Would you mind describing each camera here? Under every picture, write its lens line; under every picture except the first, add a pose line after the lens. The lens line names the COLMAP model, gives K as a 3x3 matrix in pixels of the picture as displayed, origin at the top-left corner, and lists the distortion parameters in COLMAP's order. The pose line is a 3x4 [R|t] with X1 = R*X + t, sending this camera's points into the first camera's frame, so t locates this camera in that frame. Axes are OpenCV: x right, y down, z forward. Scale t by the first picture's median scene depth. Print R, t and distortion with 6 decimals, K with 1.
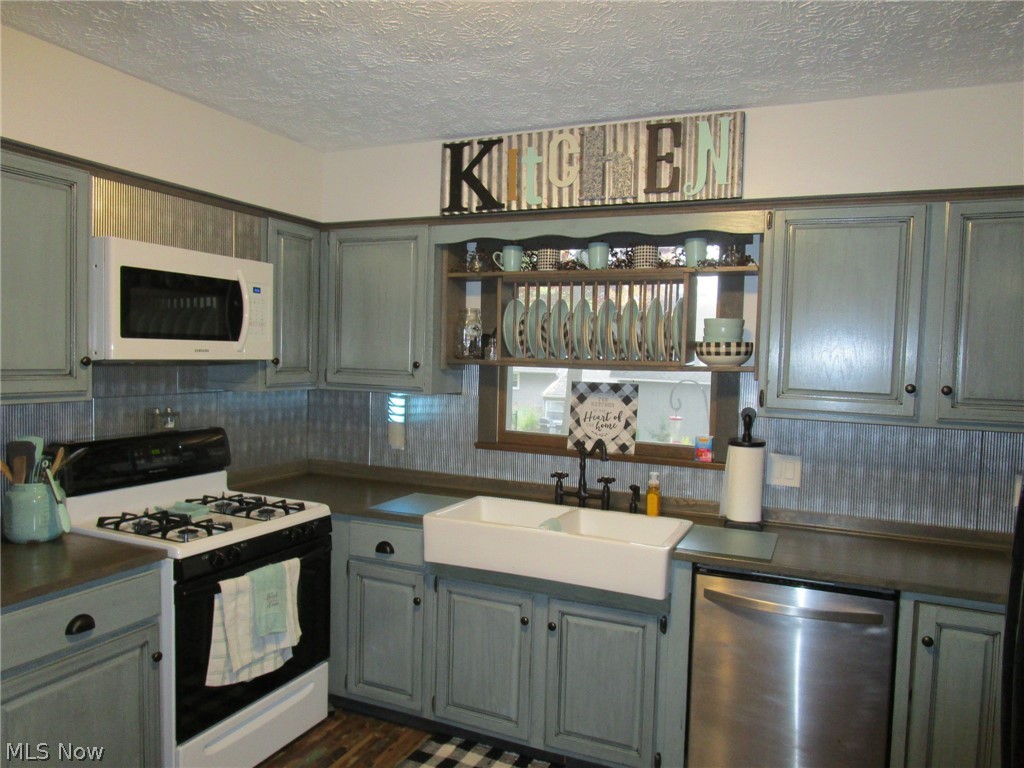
lens RADIAL K [[726.9, 0, 507.7], [0, 726.9, 381.1], [0, 0, 1]] dist [-0.029920, 0.011002]
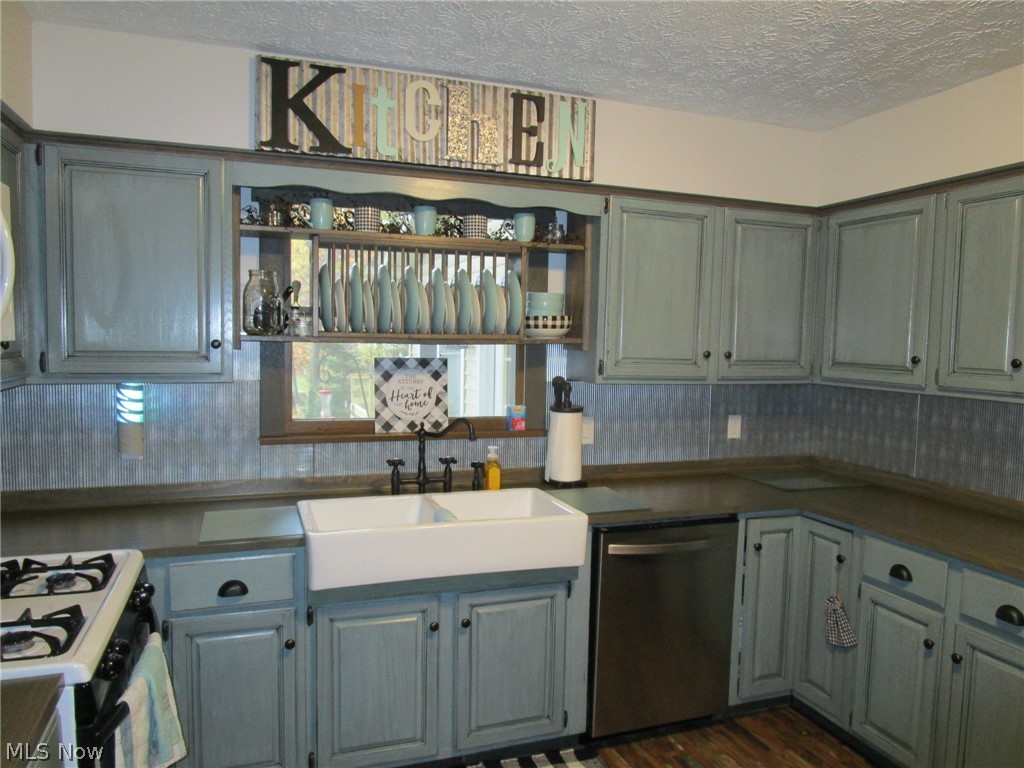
lens RADIAL K [[726.9, 0, 507.7], [0, 726.9, 381.1], [0, 0, 1]] dist [-0.029920, 0.011002]
pose [[0.722378, -0.059995, 0.688890, -0.466401], [0.025352, 0.997857, 0.060319, -0.023406], [-0.691033, -0.026109, 0.722351, 0.267785]]
